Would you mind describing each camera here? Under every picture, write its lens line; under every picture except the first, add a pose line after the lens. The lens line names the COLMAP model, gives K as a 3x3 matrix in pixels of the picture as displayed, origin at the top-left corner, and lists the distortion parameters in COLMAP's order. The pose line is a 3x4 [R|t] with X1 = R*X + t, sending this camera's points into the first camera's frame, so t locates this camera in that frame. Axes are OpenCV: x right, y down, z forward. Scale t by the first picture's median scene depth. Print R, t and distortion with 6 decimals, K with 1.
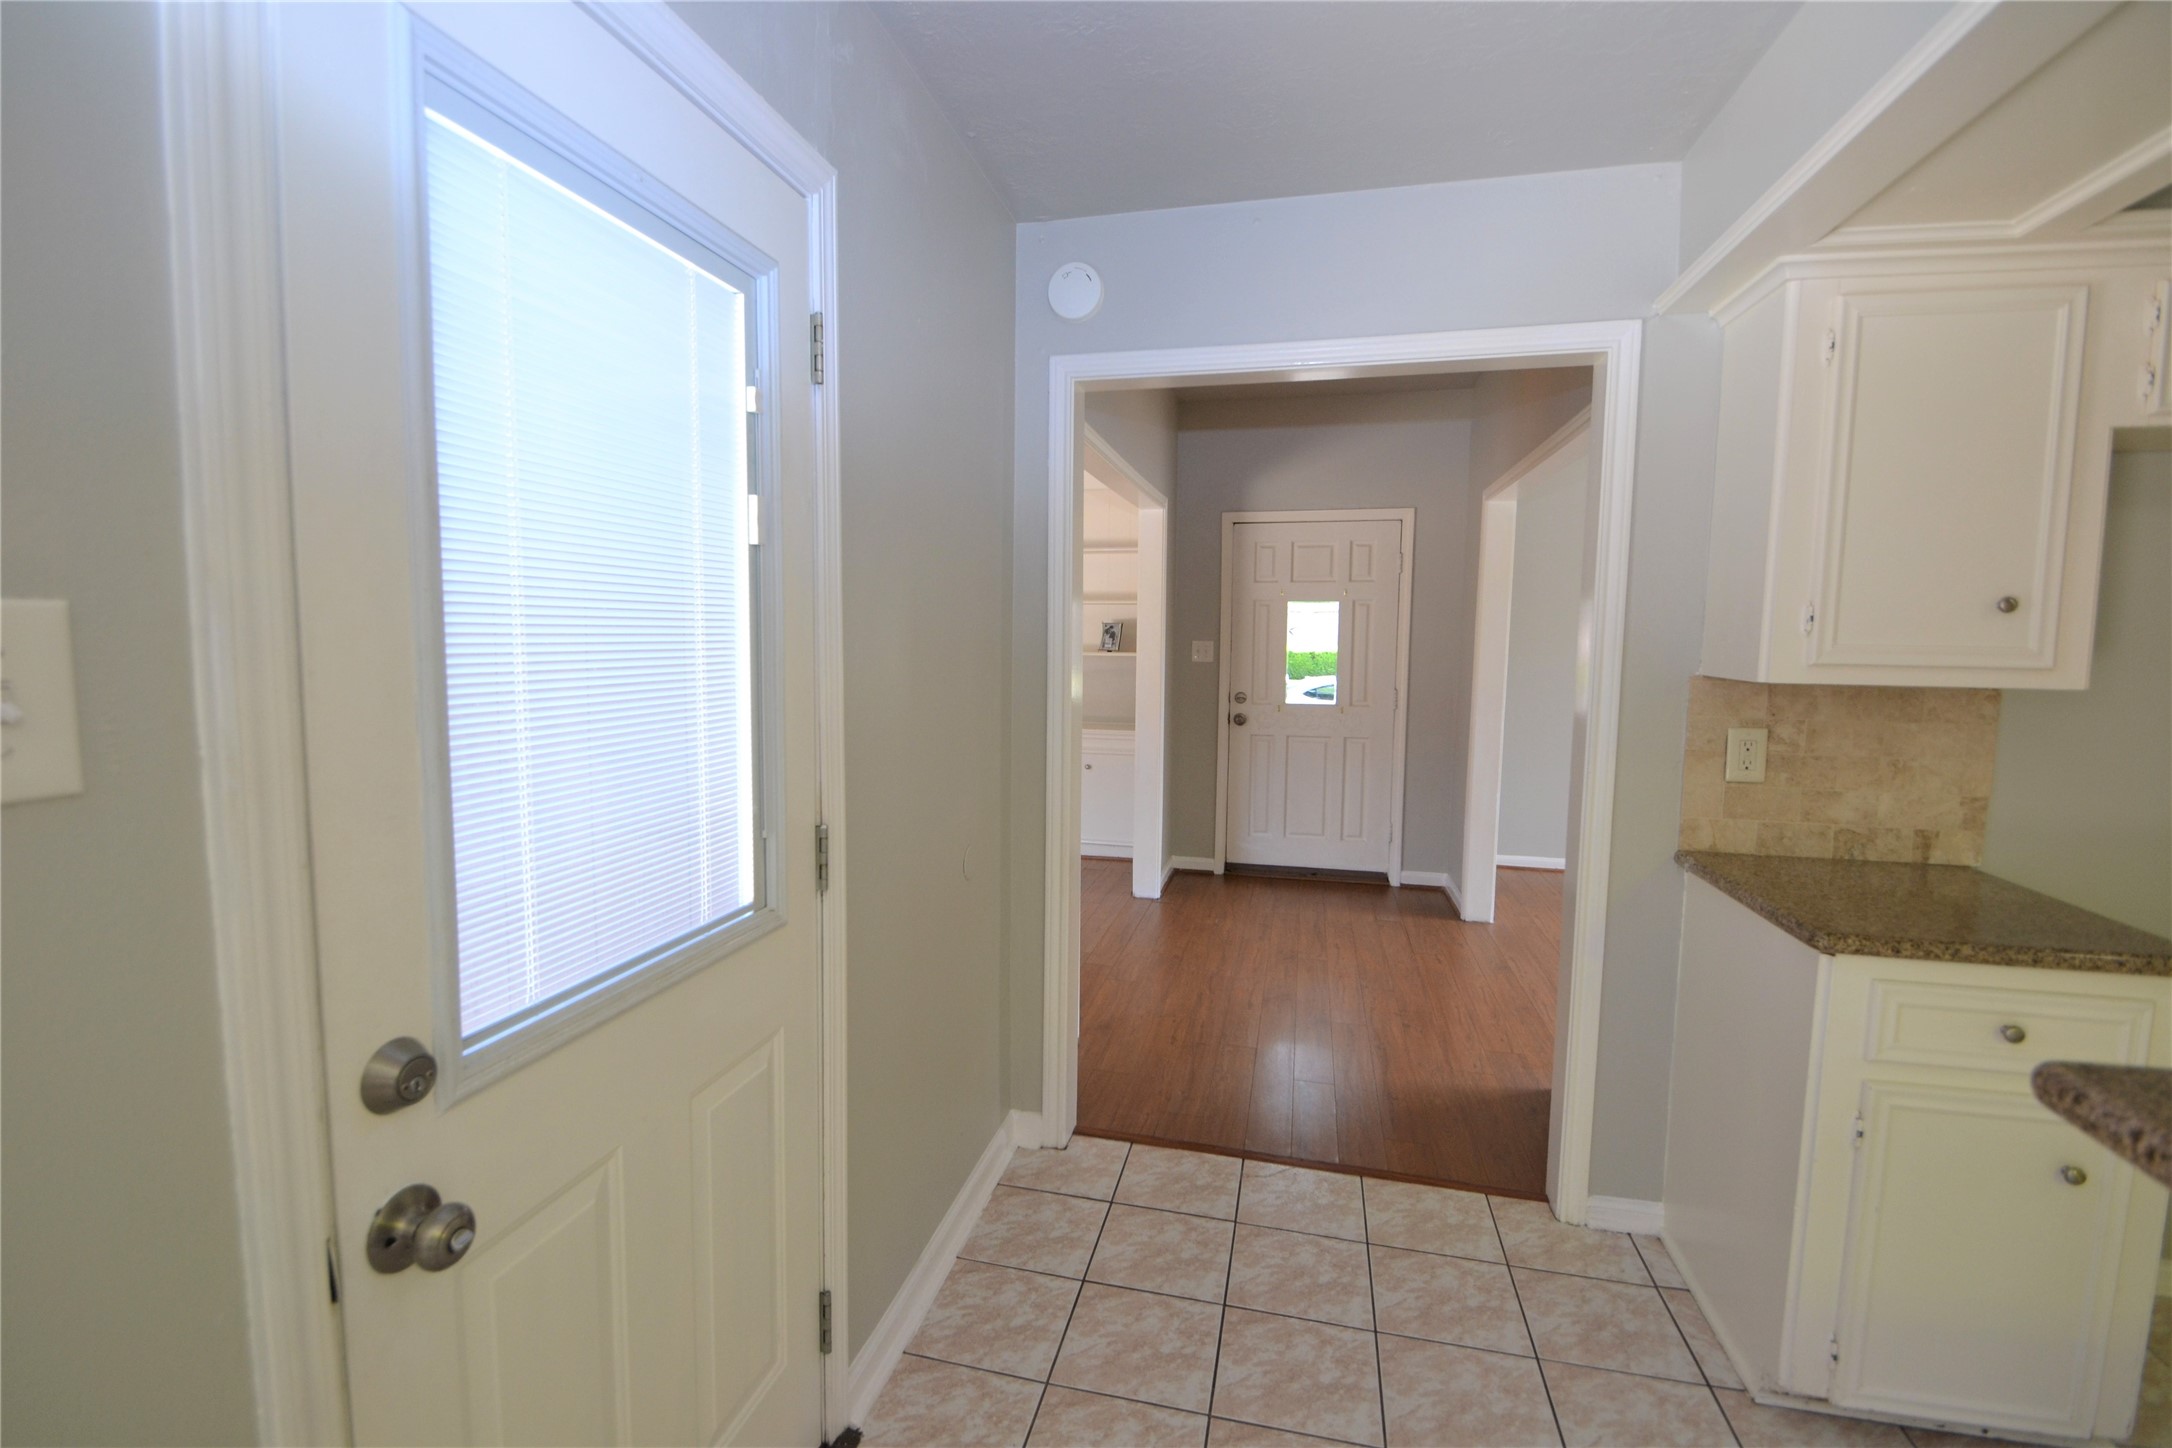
lens RADIAL K [[971.4, 0, 1090.6], [0, 971.4, 727.8], [0, 0, 1]] dist [-0.007469, -0.007475]
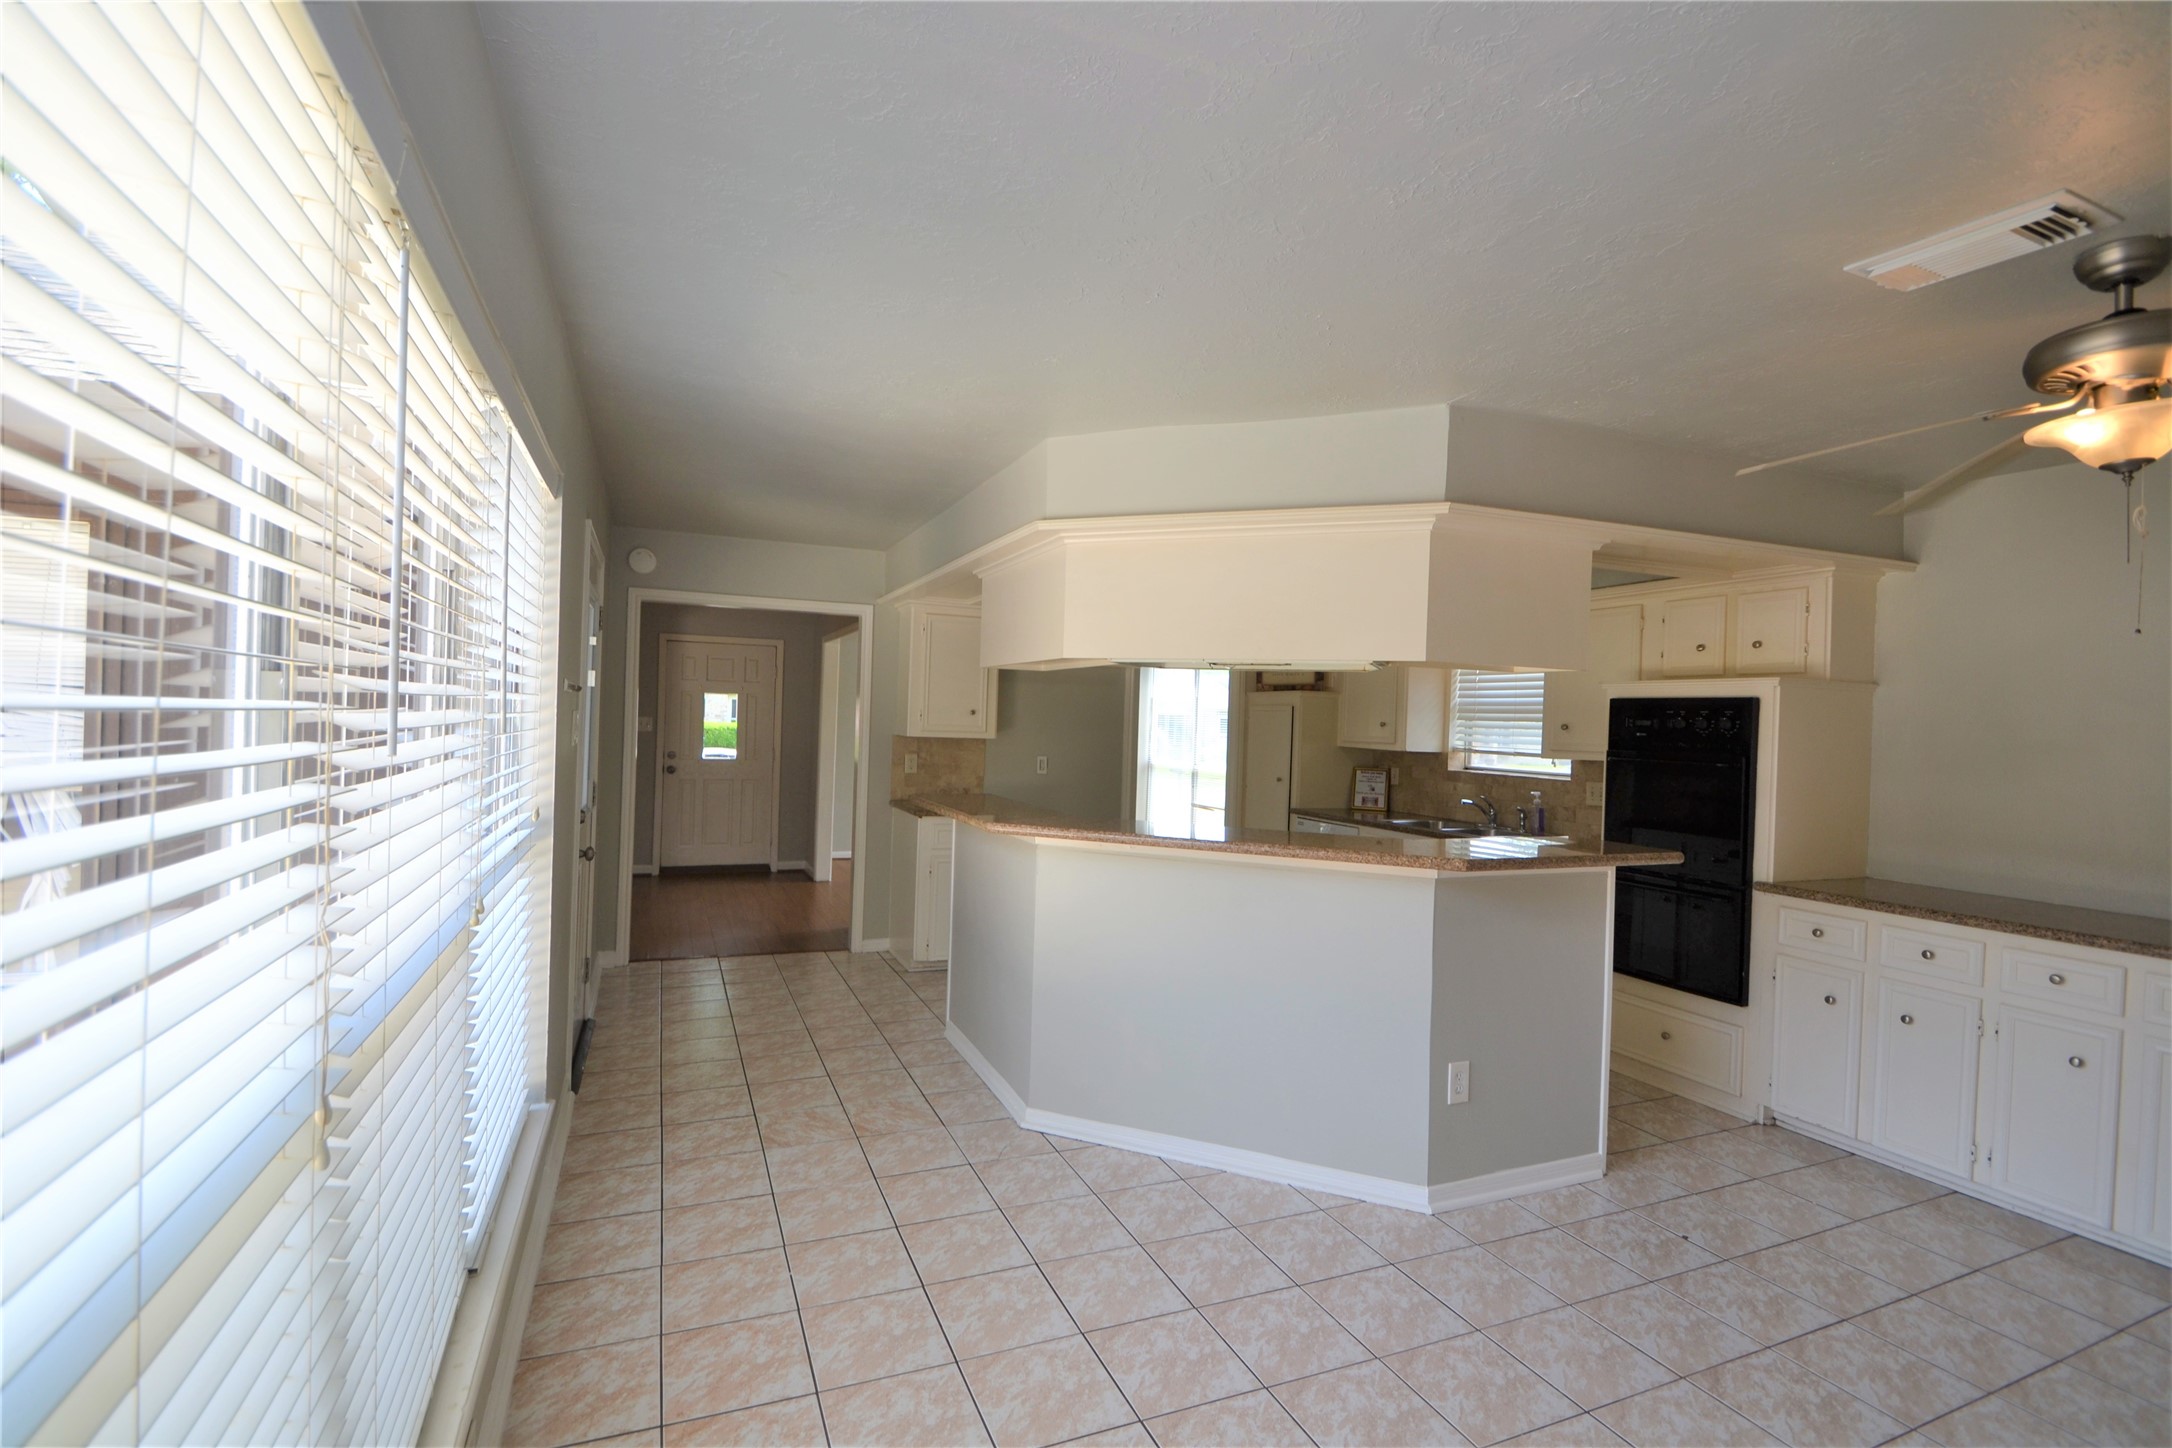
lens RADIAL K [[971.4, 0, 1070.4], [0, 971.4, 731.1], [0, 0, 1]] dist [-0.007469, -0.007475]
pose [[0.813820, 0.015410, 0.580913, -0.506159], [0.030131, 0.997185, -0.068664, 0.124427], [-0.580336, 0.073384, 0.811064, -1.362835]]
